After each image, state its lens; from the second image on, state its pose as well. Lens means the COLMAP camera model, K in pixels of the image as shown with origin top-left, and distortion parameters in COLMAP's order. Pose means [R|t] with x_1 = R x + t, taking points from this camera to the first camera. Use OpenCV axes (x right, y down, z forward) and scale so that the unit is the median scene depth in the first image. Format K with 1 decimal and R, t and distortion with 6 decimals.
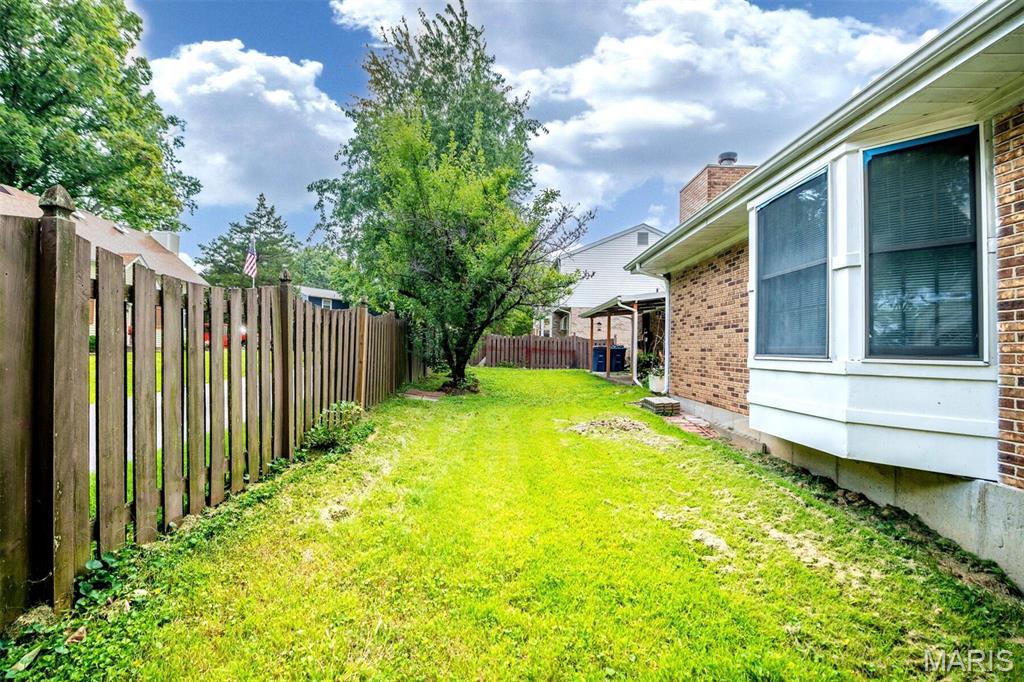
lens RADIAL K [[413.4, 0, 512.0], [0, 413.4, 341.0], [0, 0, 1]] dist [-0.001001, -0.007085]
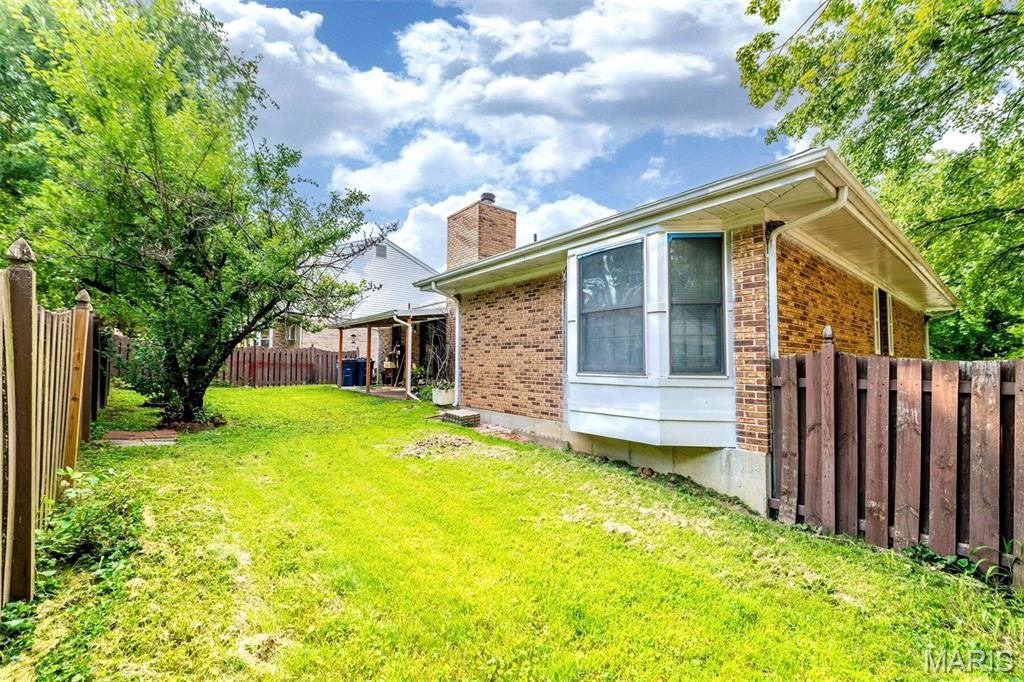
lens RADIAL K [[408.3, 0, 511.8], [0, 408.3, 344.1], [0, 0, 1]] dist [0.019231, -0.000029]
pose [[0.769681, 0.013765, 0.638280, -0.349302], [-0.004084, 0.999853, -0.016637, -0.028875], [-0.638415, 0.010199, 0.769624, 0.160528]]
